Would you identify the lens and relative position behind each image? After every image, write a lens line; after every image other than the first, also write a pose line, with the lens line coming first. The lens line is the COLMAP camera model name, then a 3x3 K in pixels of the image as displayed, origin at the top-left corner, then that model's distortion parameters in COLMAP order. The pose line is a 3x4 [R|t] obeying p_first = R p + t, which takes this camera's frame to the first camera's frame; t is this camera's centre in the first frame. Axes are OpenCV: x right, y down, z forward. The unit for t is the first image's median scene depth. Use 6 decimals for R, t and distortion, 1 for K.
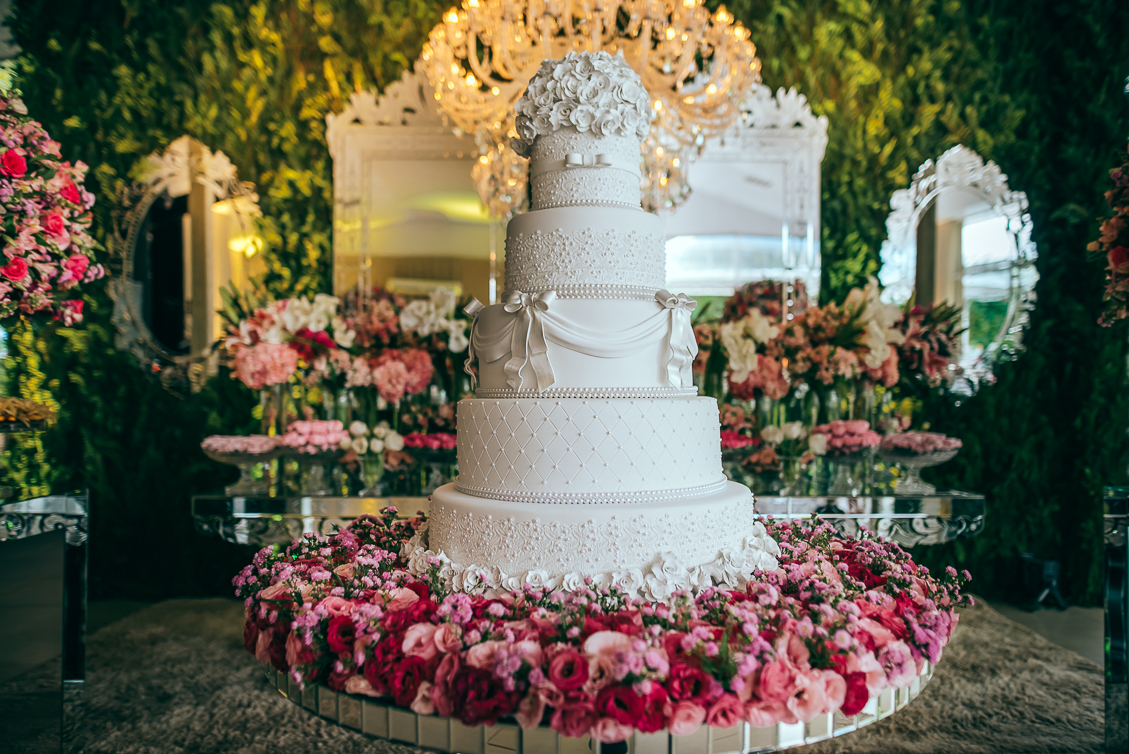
lens RADIAL K [[809.4, 0, 580.0], [0, 809.4, 374.5], [0, 0, 1]] dist [-0.055761, 0.002454]
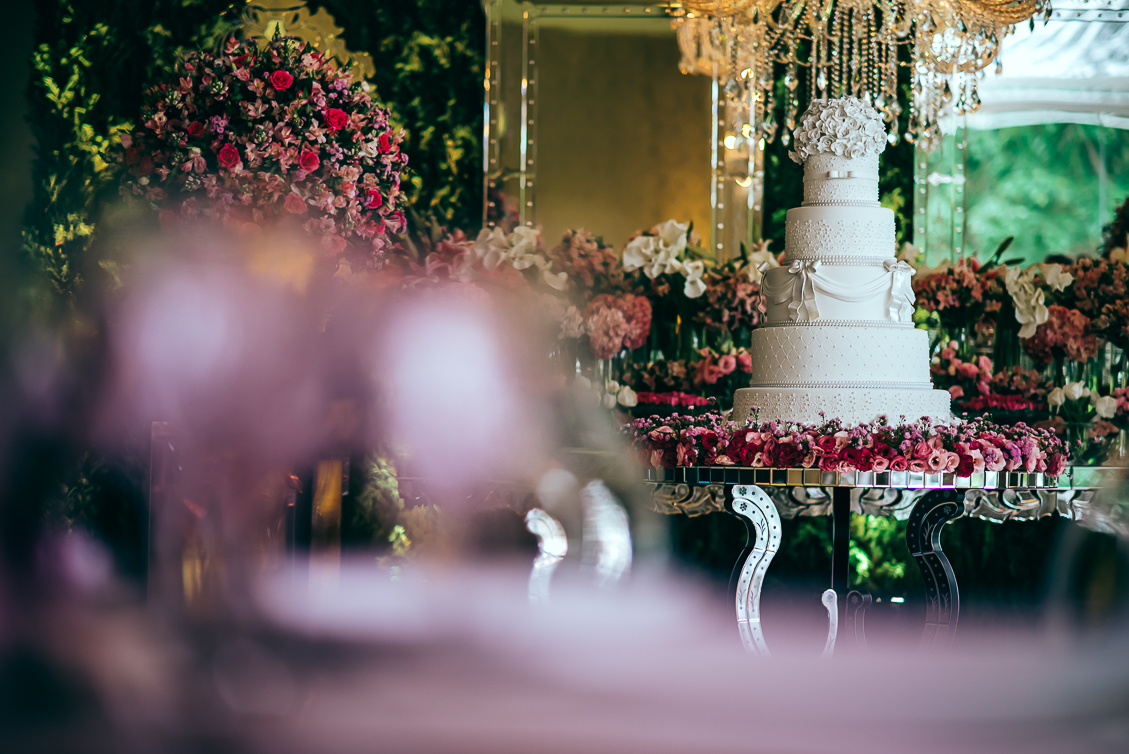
lens RADIAL K [[2735.8, 0, 562.8], [0, 2735.8, 378.7], [0, 0, 1]] dist [-0.150861, 0.000000]
pose [[0.994401, 0.015013, -0.104596, 0.030631], [-0.015137, 0.999885, -0.000392, 0.136926], [0.104579, 0.001973, 0.994515, -4.274810]]
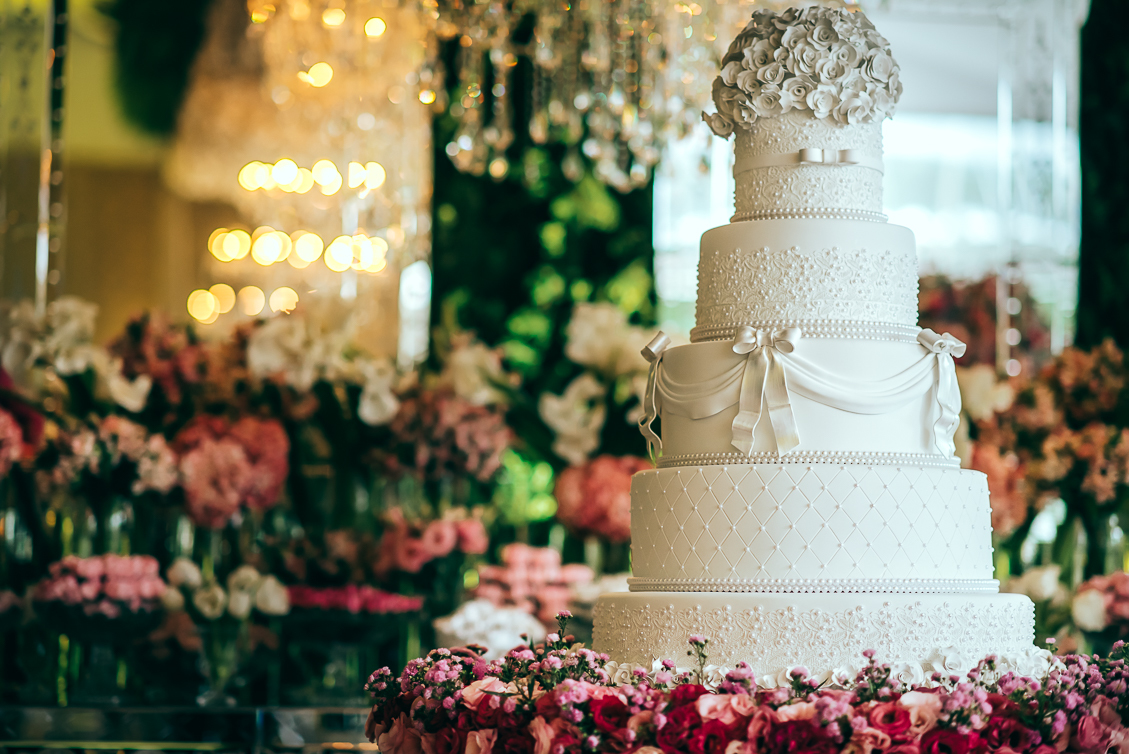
lens RADIAL K [[2735.8, 0, 562.1], [0, 2735.8, 379.0], [0, 0, 1]] dist [-0.150861, 0.000000]
pose [[0.992688, 0.022994, 0.118501, -0.541540], [-0.015533, 0.997861, -0.063502, 0.112046], [-0.119708, 0.061197, 0.990921, -1.514838]]
